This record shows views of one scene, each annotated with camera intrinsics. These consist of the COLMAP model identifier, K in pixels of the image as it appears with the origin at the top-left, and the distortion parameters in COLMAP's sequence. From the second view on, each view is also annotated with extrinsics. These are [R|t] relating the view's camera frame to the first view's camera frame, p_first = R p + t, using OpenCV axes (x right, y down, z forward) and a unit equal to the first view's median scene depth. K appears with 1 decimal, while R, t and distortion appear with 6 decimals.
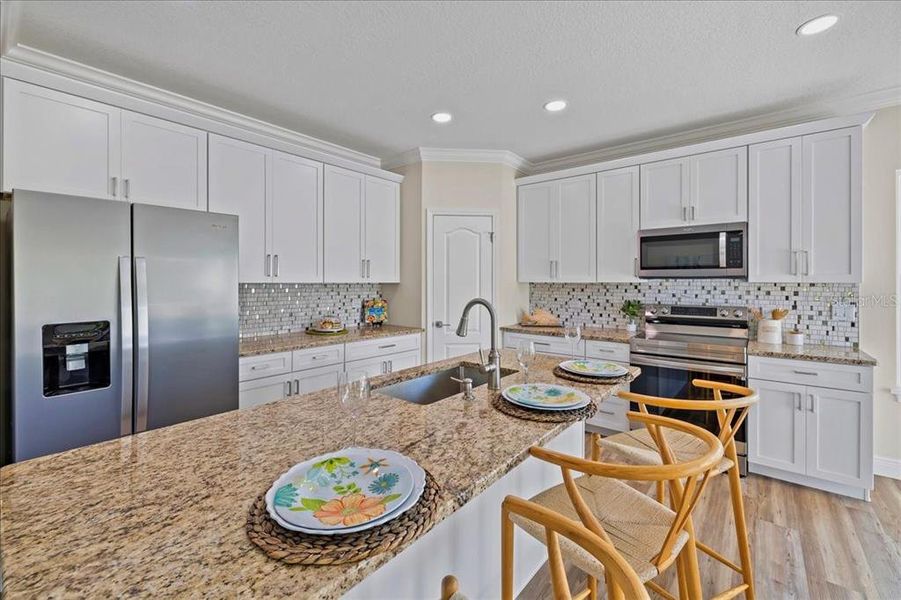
lens RADIAL K [[384.7, 0, 442.9], [0, 384.7, 287.0], [0, 0, 1]] dist [-0.000279, -0.000498]
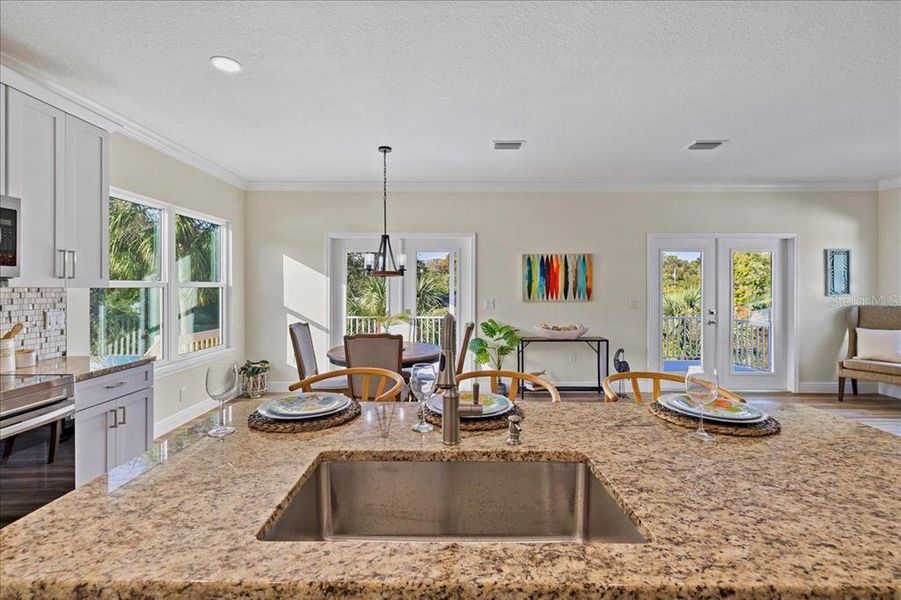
lens RADIAL K [[384.7, 0, 442.9], [0, 384.7, 287.0], [0, 0, 1]] dist [-0.000279, -0.000498]
pose [[-0.638715, 0.000003, 0.769443, -0.223494], [0.007468, 0.999953, 0.006195, -0.010083], [-0.769407, 0.009703, -0.638685, 0.835263]]
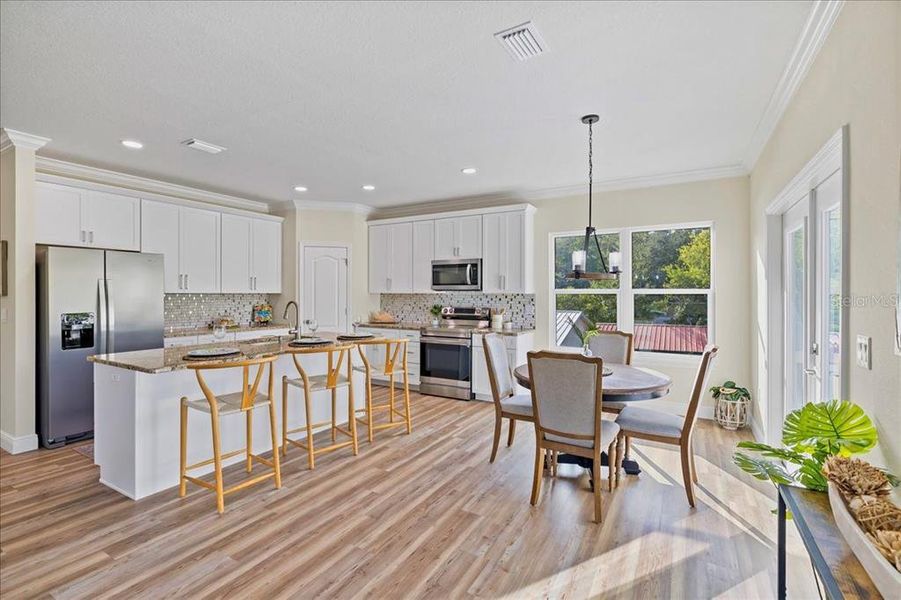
lens RADIAL K [[413.3, 0, 450.5], [0, 413.3, 300.0], [0, 0, 1]] dist [-0.000715, -0.000308]
pose [[0.984938, -0.001398, 0.172900, 0.299183], [0.000779, 0.999993, 0.003647, 0.011147], [-0.172904, -0.003457, 0.984933, -0.755699]]
